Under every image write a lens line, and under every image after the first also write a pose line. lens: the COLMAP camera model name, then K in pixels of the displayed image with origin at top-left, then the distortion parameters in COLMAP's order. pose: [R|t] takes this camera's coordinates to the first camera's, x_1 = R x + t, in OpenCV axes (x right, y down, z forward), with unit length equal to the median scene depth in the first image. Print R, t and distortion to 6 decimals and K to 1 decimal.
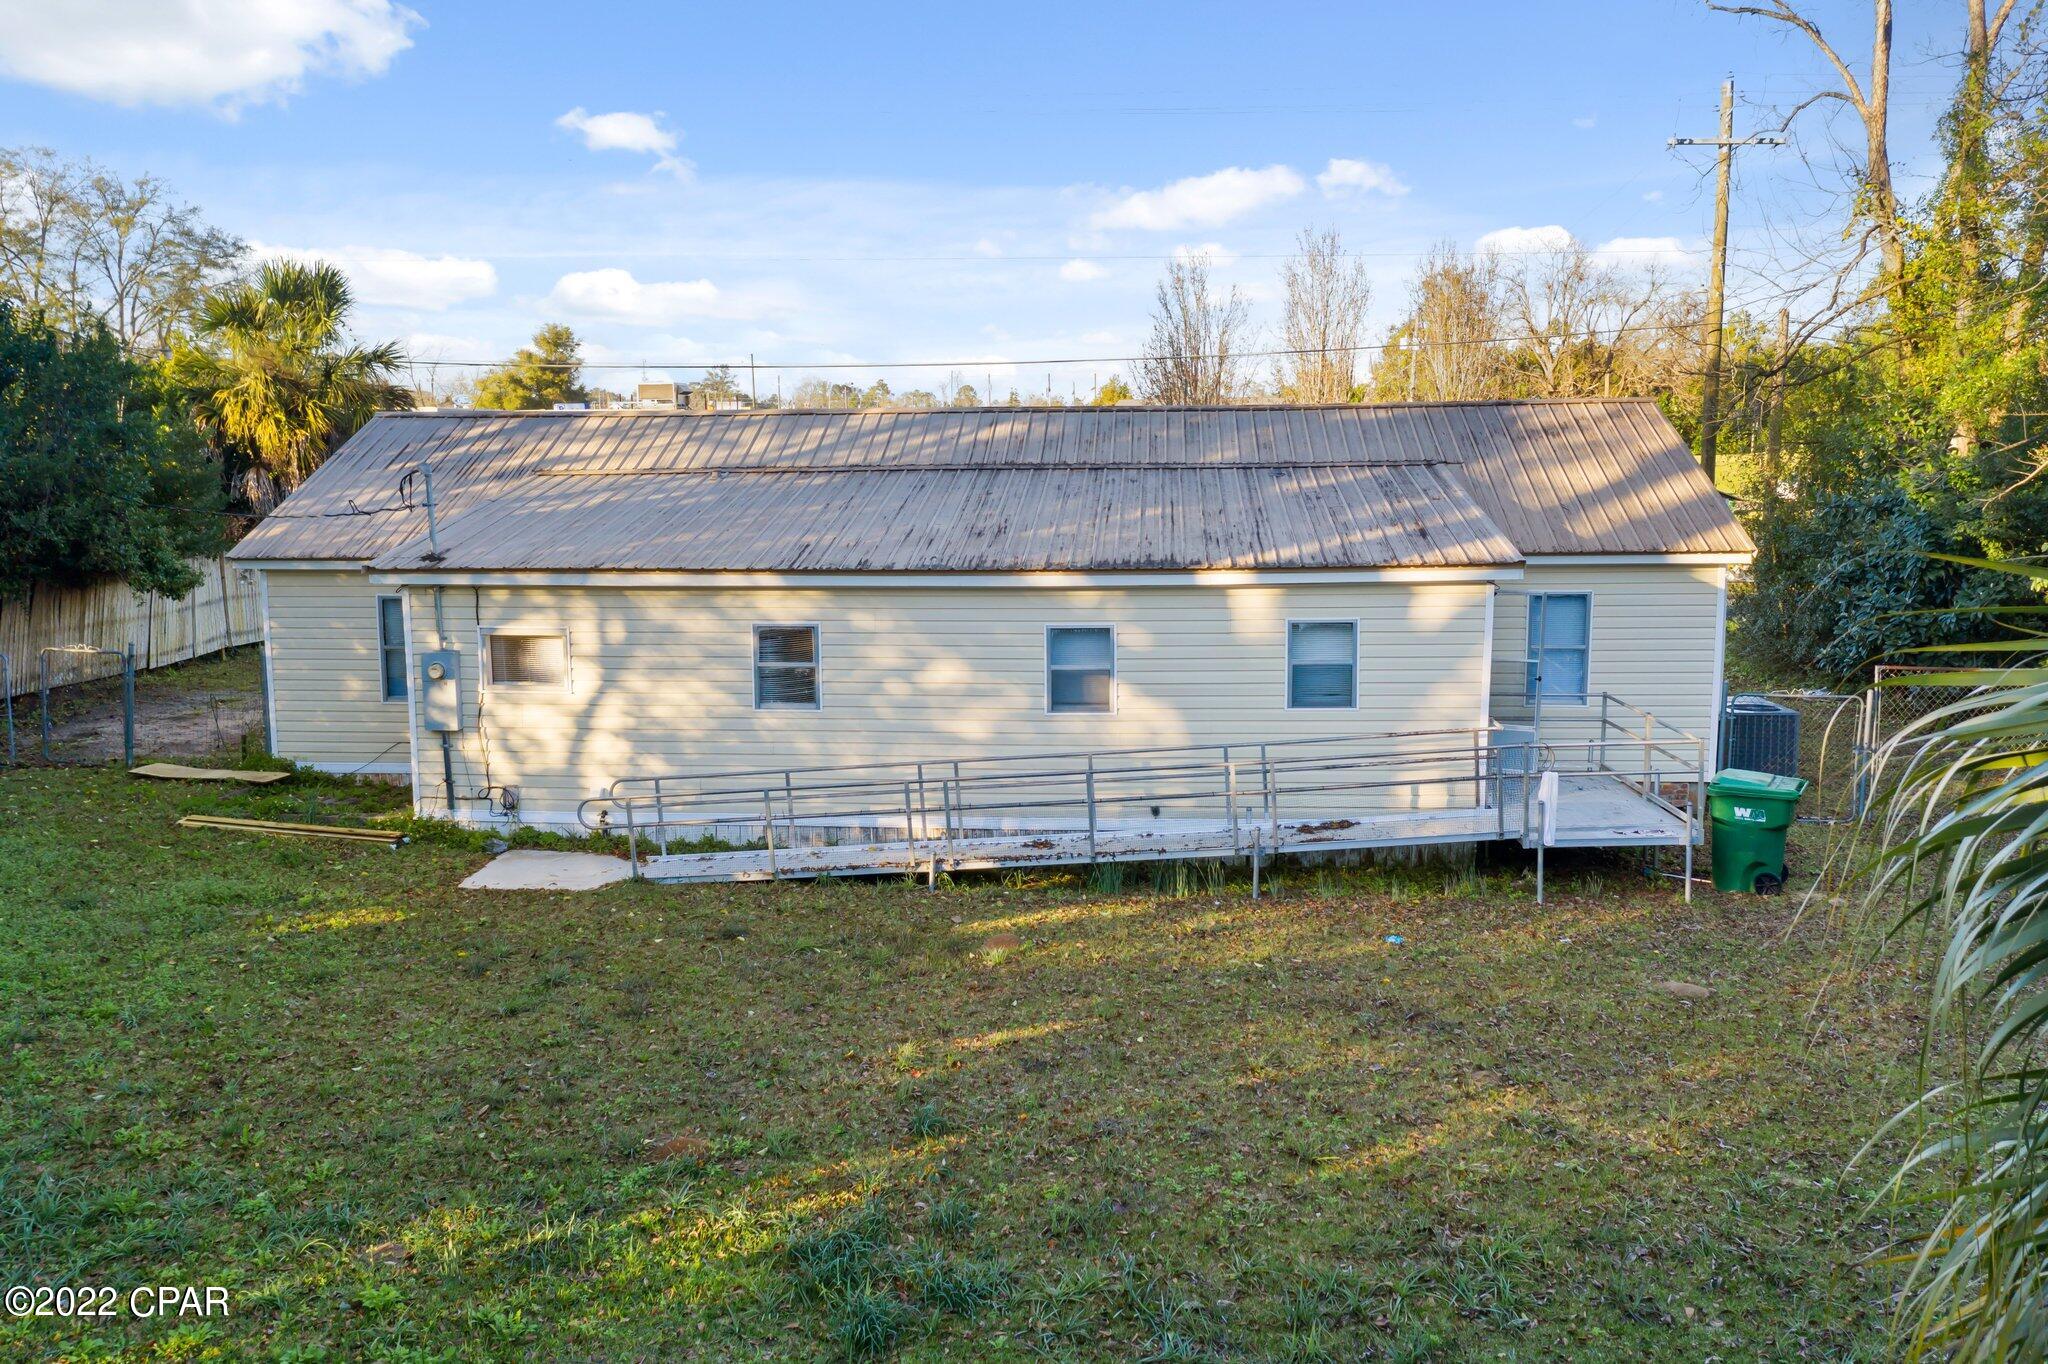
lens RADIAL K [[1599.1, 0, 1024.0], [0, 1599.1, 682.0], [0, 0, 1]] dist [-0.023956, -0.006998]
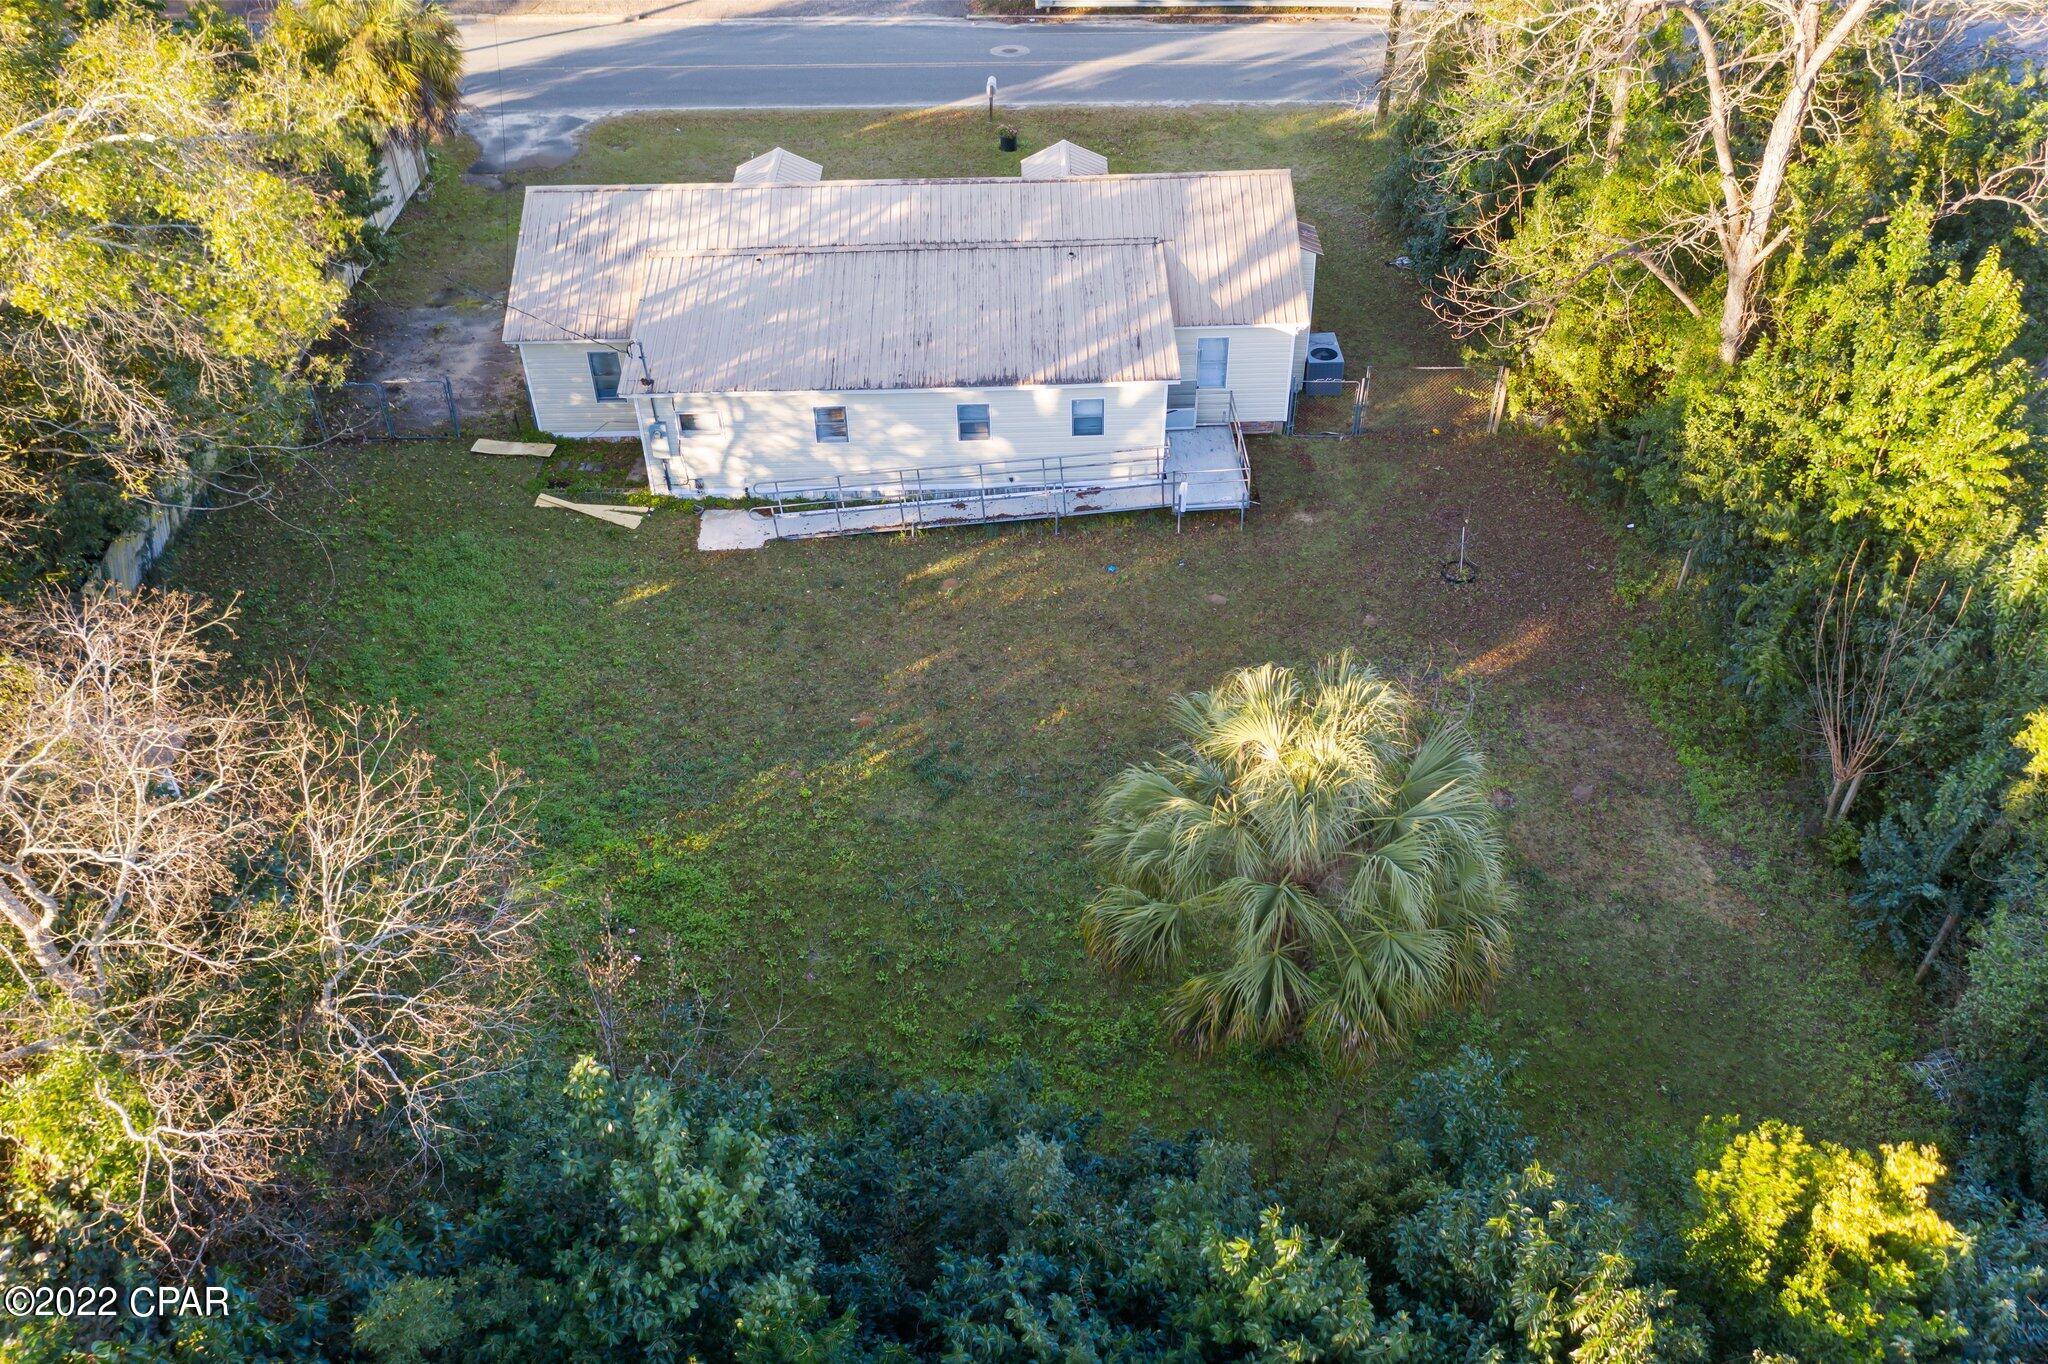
lens RADIAL K [[1599.1, 0, 1024.0], [0, 1599.1, 682.0], [0, 0, 1]] dist [-0.023956, -0.006998]
pose [[0.995048, -0.066559, 0.073823, -0.078999], [0.015645, 0.838318, 0.544957, -0.891167], [-0.098159, -0.541104, 0.835208, -0.969328]]
